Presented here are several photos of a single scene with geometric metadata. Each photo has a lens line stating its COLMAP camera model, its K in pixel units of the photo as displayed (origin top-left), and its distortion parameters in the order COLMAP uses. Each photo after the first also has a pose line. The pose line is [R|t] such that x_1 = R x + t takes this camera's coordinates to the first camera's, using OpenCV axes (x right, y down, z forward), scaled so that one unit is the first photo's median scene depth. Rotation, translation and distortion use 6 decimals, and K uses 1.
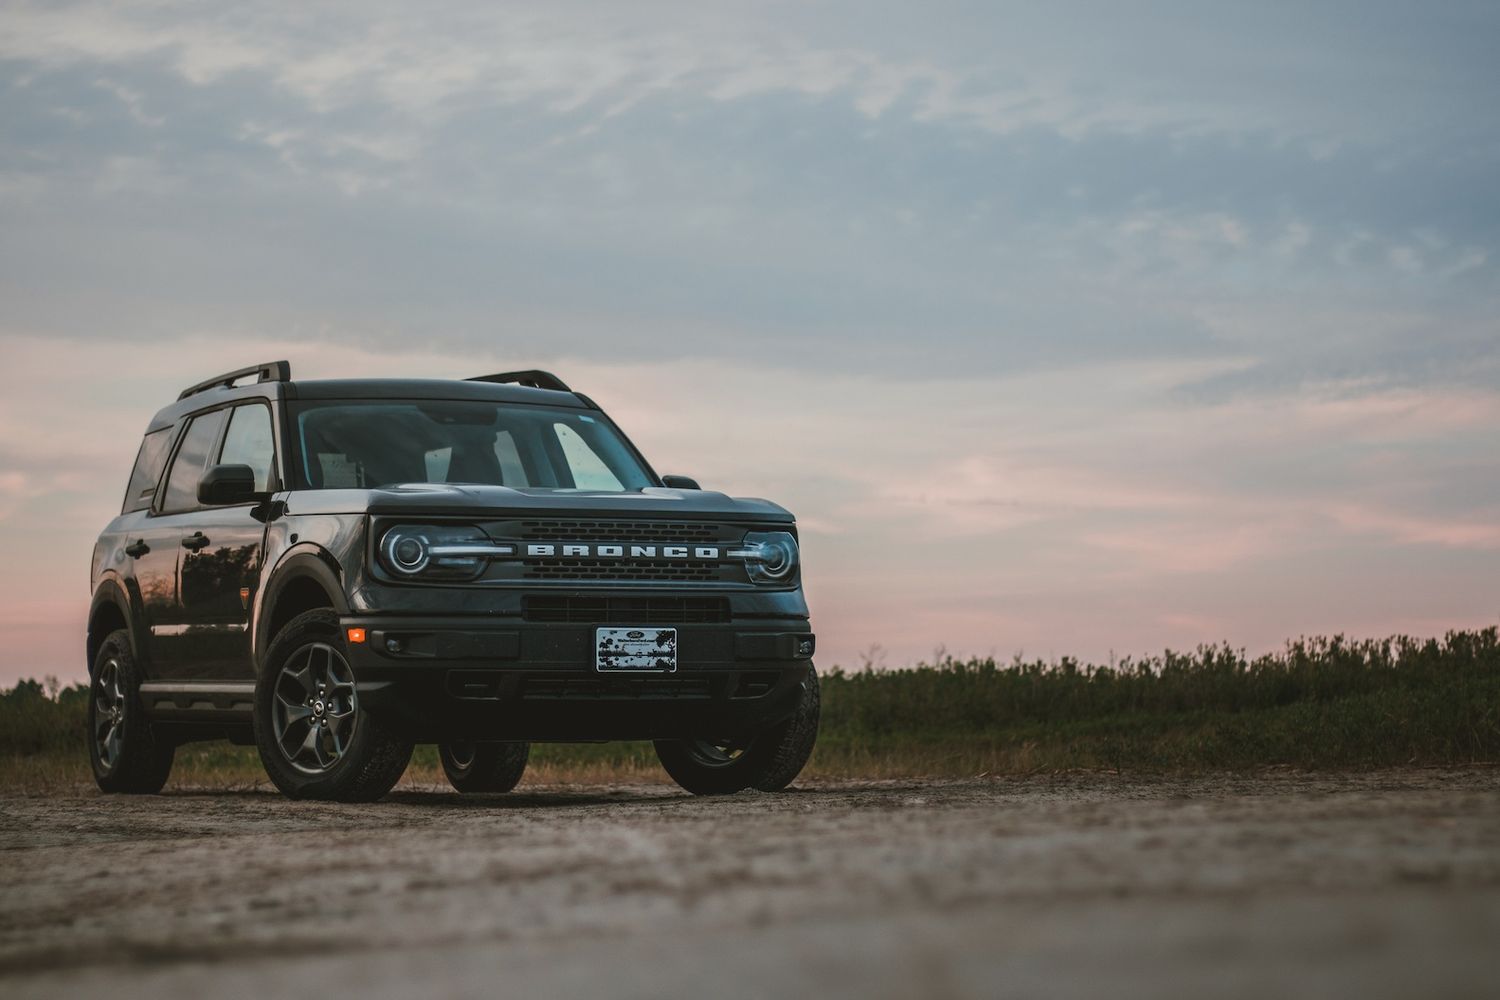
lens RADIAL K [[4932.9, 0, 750.0], [0, 4932.9, 500.0], [0, 0, 1]] dist [-0.341712, -0.703459]
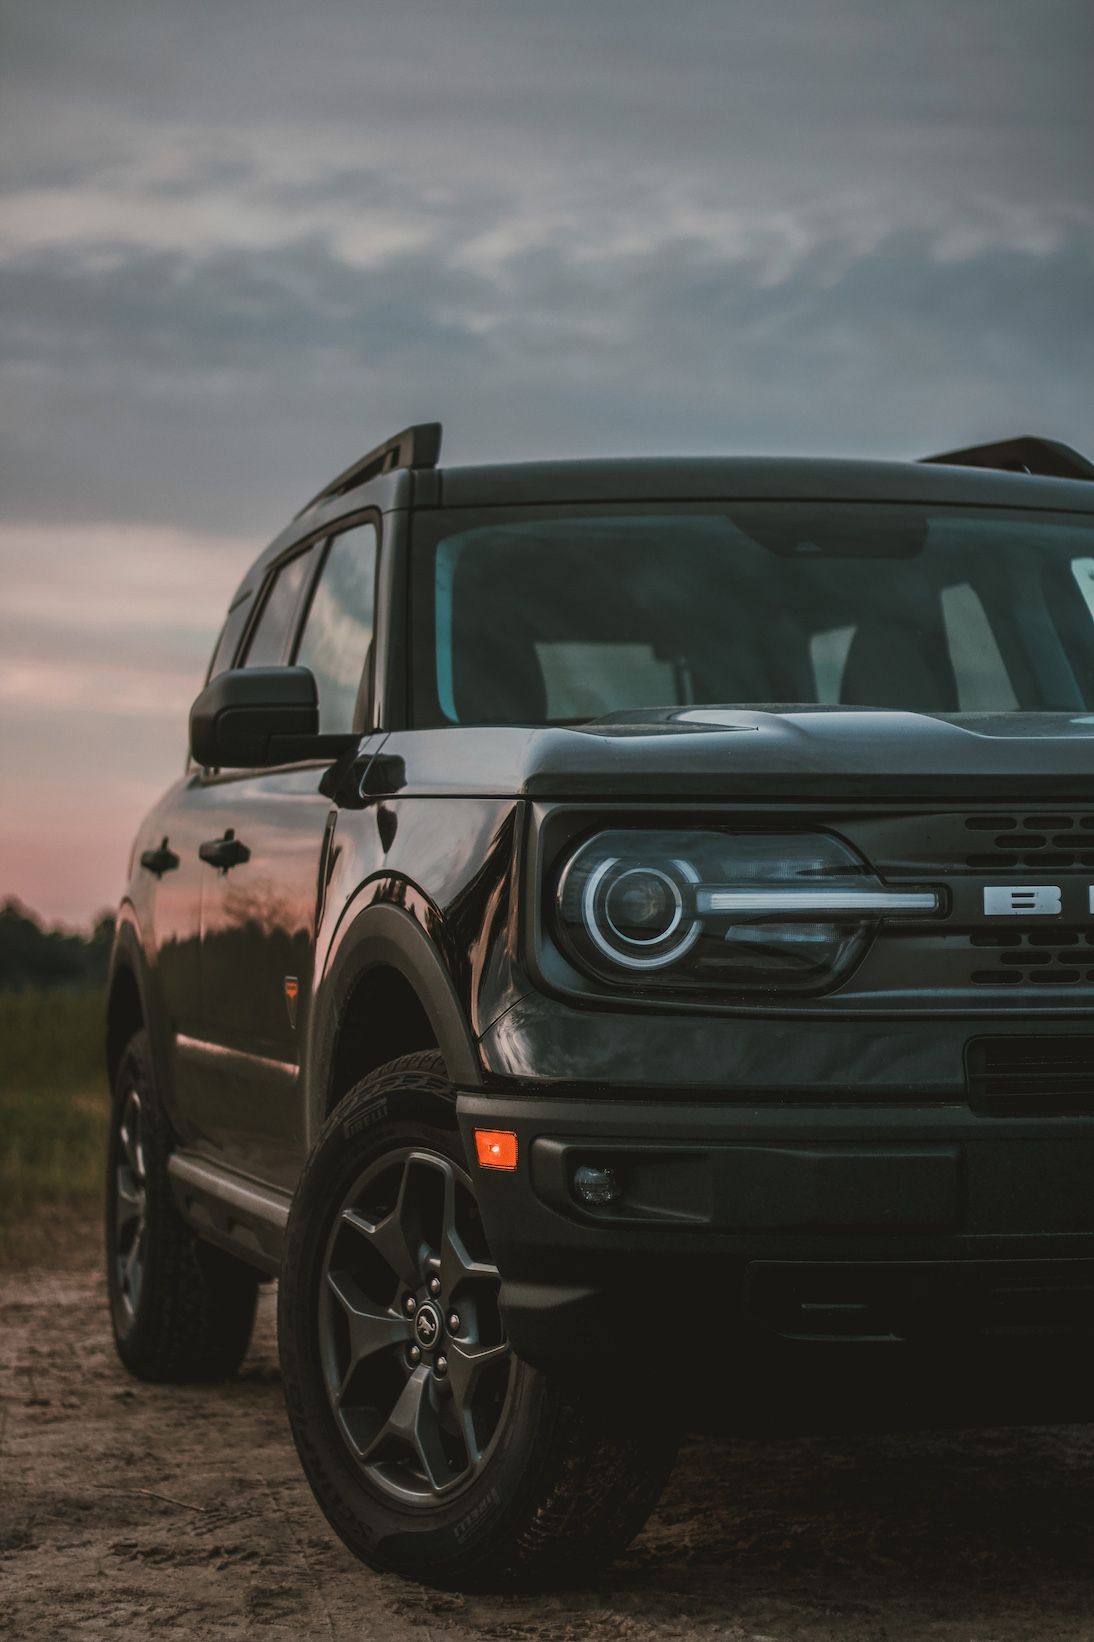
lens RADIAL K [[5399.8, 0, 547.0], [0, 5399.8, 821.0], [0, 0, 1]] dist [-0.341712, -0.703459]
pose [[0.989757, -0.013763, -0.142097, -0.021739], [0.016473, 0.999704, 0.017911, -0.002399], [0.141808, -0.020068, 0.989691, 0.619221]]
